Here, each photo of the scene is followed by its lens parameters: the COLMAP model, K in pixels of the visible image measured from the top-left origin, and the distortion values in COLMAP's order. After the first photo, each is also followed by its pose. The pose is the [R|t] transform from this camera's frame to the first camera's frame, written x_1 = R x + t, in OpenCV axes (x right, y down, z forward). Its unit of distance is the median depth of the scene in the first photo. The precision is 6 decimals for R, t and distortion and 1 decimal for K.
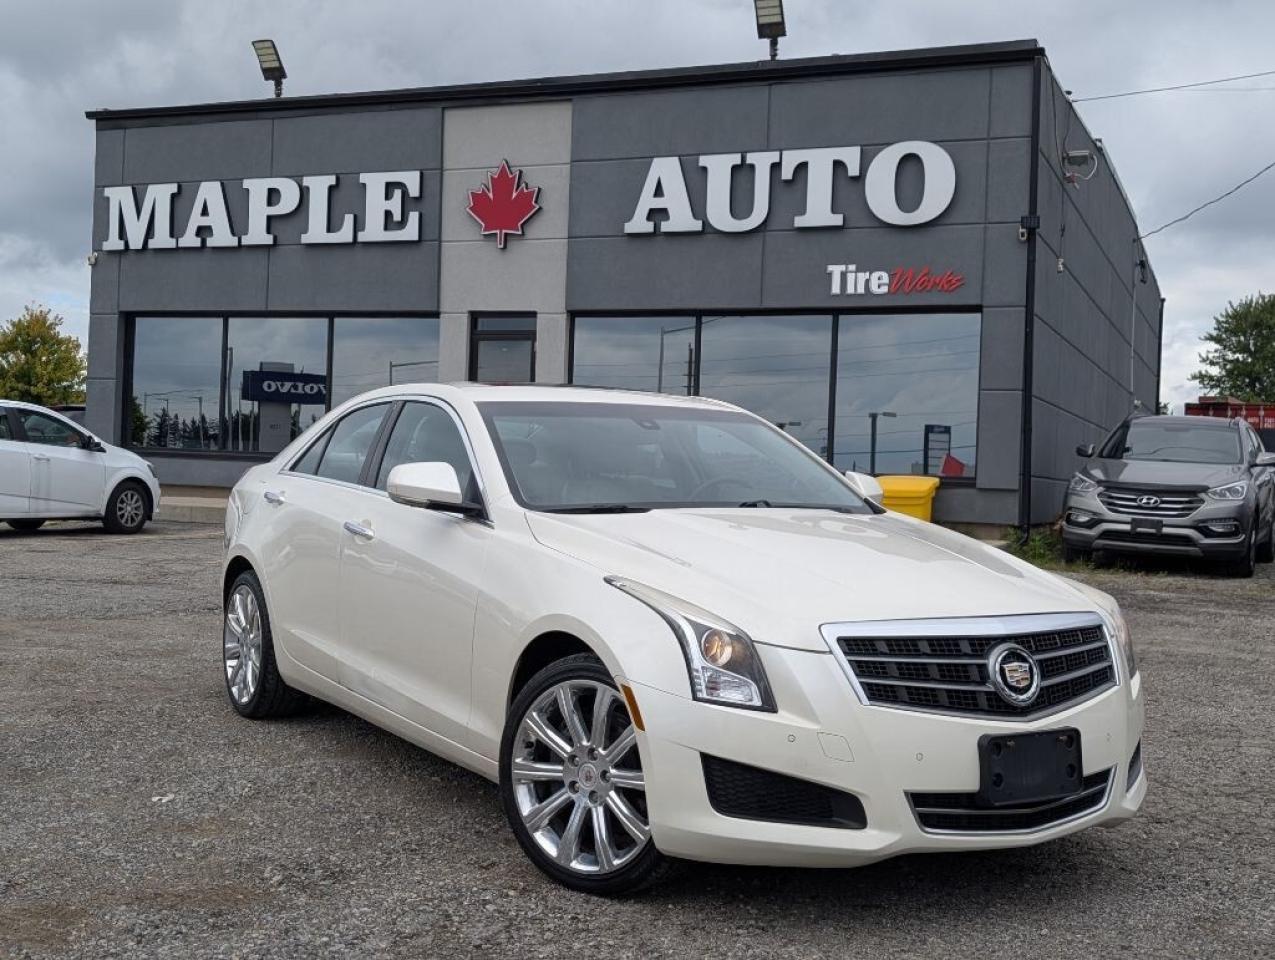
lens RADIAL K [[1608.0, 0, 637.5], [0, 1608.0, 480.0], [0, 0, 1]] dist [0.193867, -0.893747]
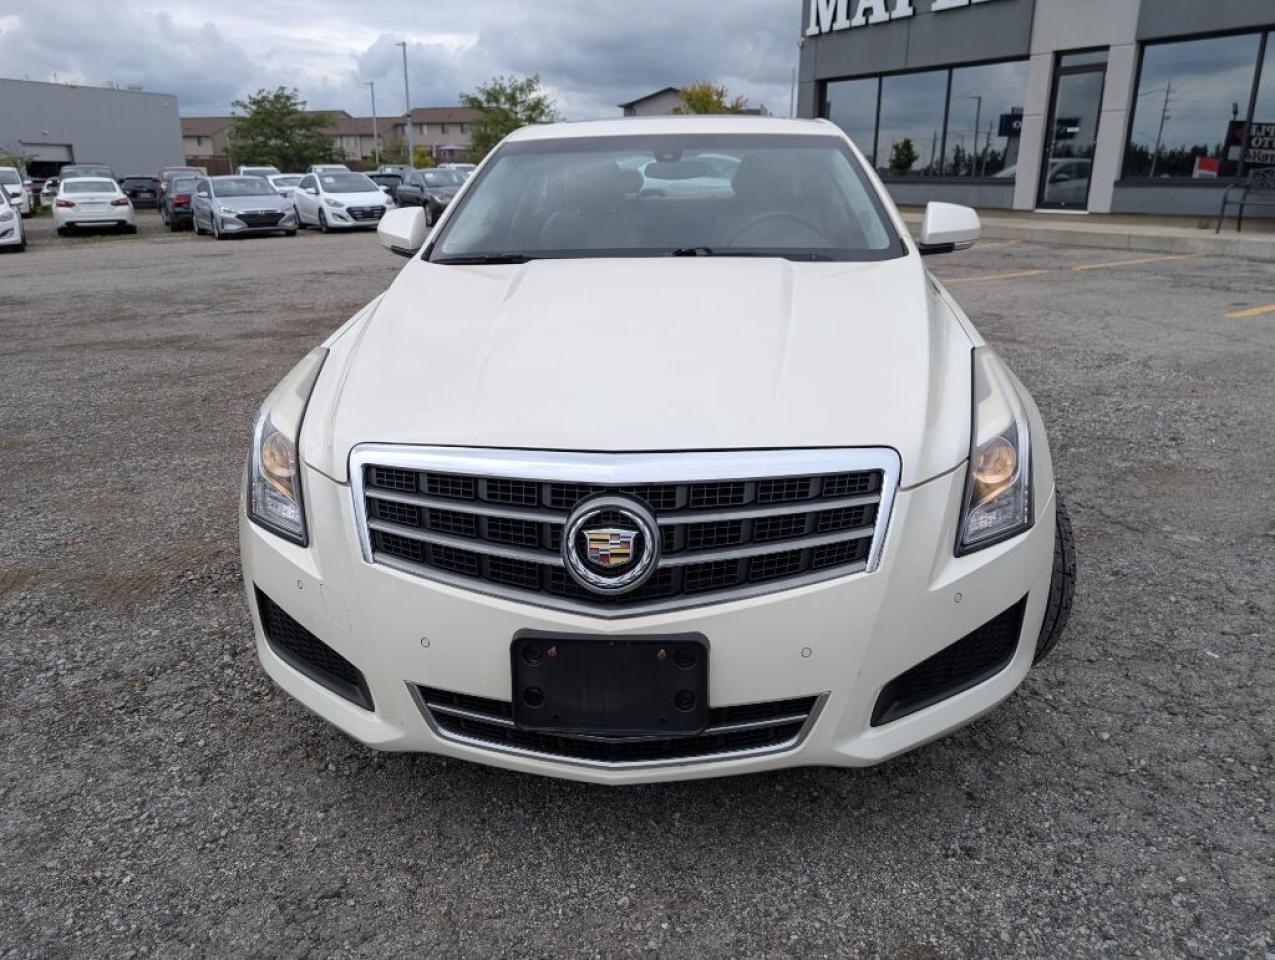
lens RADIAL K [[945.3, 0, 637.5], [0, 945.3, 480.0], [0, 0, 1]] dist [0.010042, -0.002484]
pose [[0.801857, 0.147718, -0.578969, 0.126009], [0.027264, 0.958905, 0.282415, -0.003646], [0.596894, -0.242241, 0.764877, 0.197606]]
